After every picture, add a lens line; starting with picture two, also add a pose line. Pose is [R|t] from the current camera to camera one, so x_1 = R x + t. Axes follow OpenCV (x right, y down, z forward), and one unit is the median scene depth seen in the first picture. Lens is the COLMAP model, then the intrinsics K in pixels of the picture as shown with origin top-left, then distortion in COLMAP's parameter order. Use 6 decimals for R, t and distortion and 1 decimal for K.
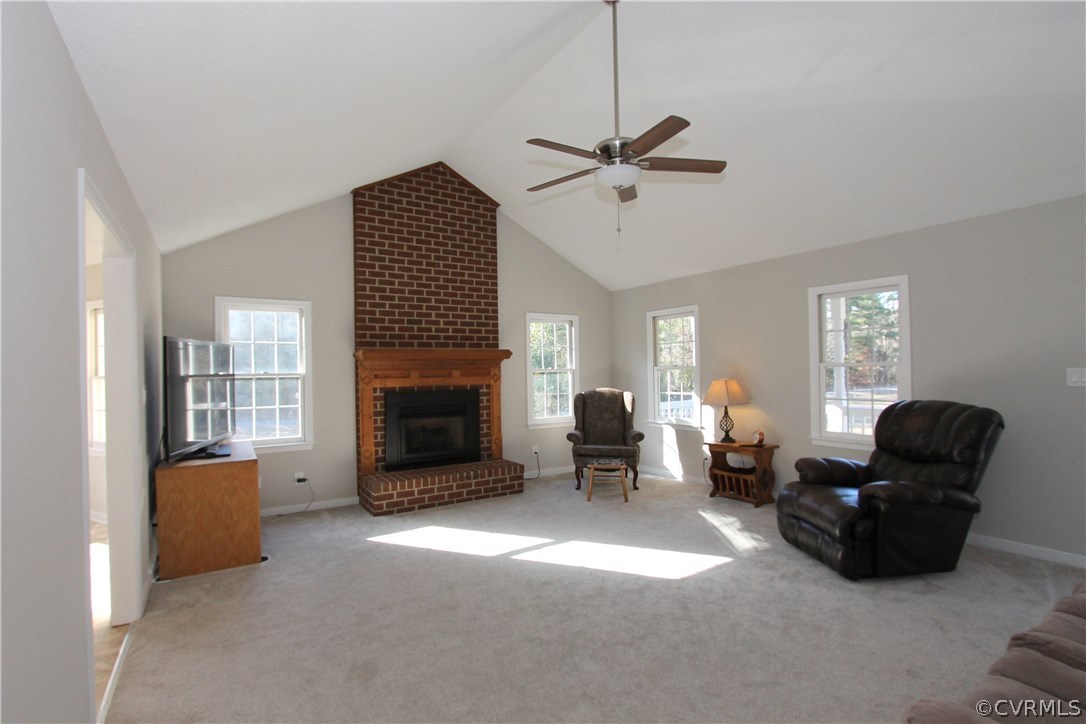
lens RADIAL K [[511.1, 0, 536.6], [0, 511.1, 369.5], [0, 0, 1]] dist [-0.016358, 0.003235]
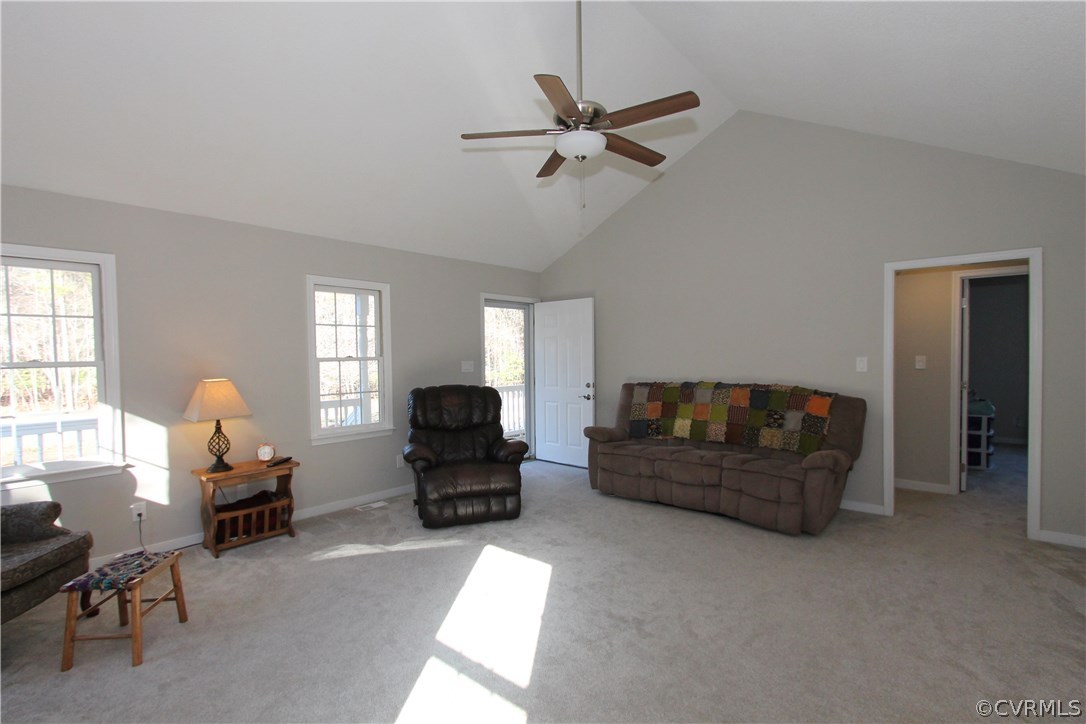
lens RADIAL K [[511.1, 0, 544.0], [0, 511.1, 365.6], [0, 0, 1]] dist [-0.016358, 0.003235]
pose [[-0.282432, -0.004814, 0.959275, -0.440546], [0.014040, 0.999860, 0.009151, -0.000562], [-0.959185, 0.016052, -0.282324, 0.826447]]
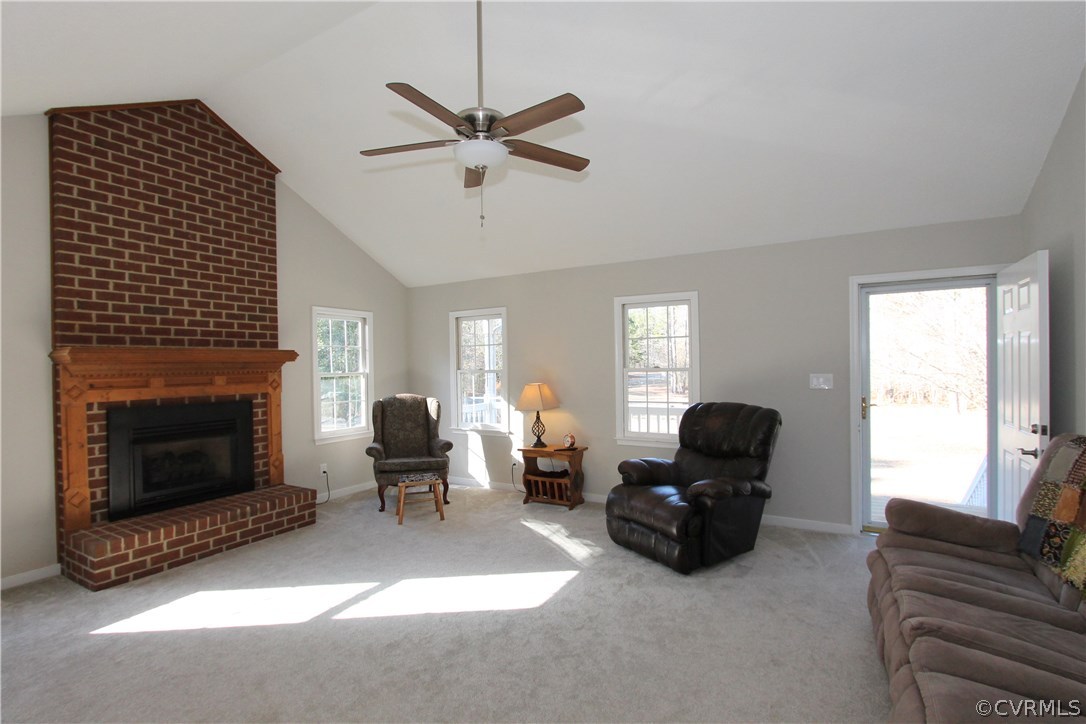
lens RADIAL K [[511.1, 0, 538.5], [0, 511.1, 369.6], [0, 0, 1]] dist [-0.016358, 0.003235]
pose [[0.891787, -0.000639, 0.452456, -0.086393], [-0.000001, 0.999999, 0.001415, -0.010798], [-0.452456, -0.001262, 0.891786, 0.115200]]
